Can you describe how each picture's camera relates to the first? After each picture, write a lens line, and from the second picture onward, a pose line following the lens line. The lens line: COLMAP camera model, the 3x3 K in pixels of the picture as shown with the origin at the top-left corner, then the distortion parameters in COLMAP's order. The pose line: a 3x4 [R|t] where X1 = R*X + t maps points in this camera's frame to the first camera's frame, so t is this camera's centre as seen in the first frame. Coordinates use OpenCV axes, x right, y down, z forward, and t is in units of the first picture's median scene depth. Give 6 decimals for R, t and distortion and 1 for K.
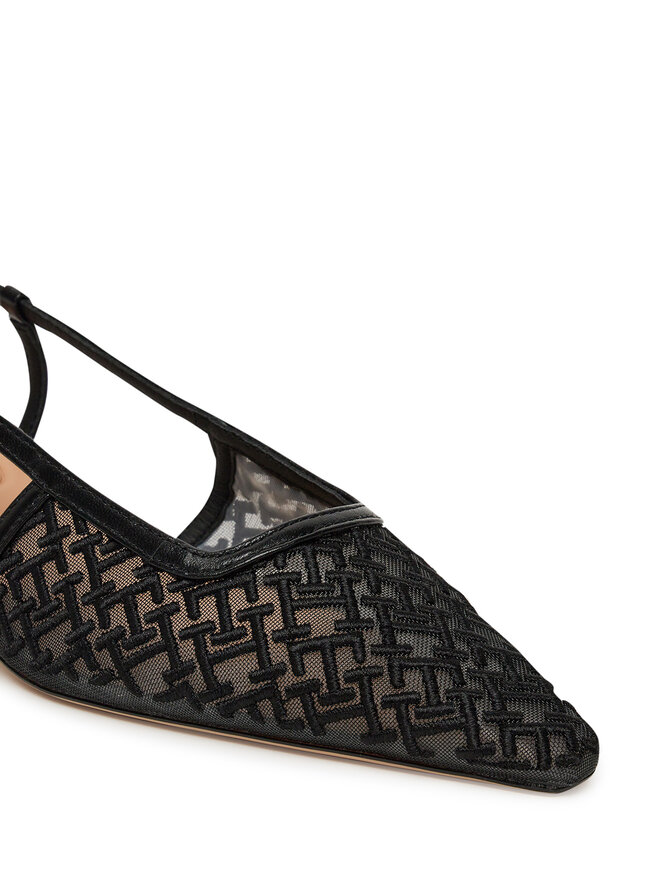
lens RADIAL K [[2058.3, 0, 332.9], [0, 2058.3, 440.6], [0, 0, 1]] dist [-0.121797, 0.000000]
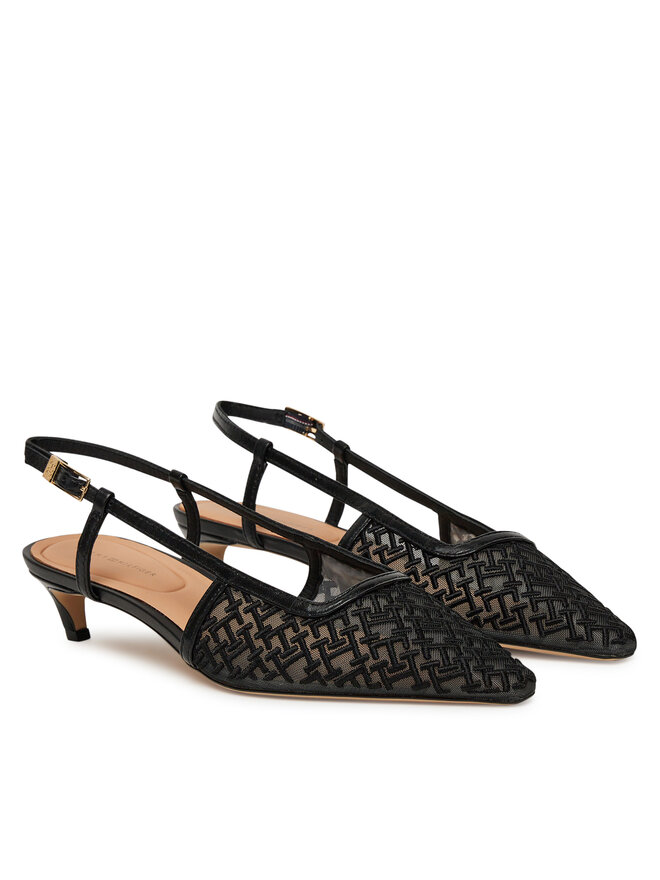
lens RADIAL K [[2581.5, 0, 330.0], [0, 2581.5, 440.4], [0, 0, 1]] dist [-0.091169, 0.000000]
pose [[0.994284, -0.106725, 0.002888, -0.042933], [0.106714, 0.992628, -0.057457, 0.043788], [0.003266, 0.057436, 0.998344, -1.372740]]
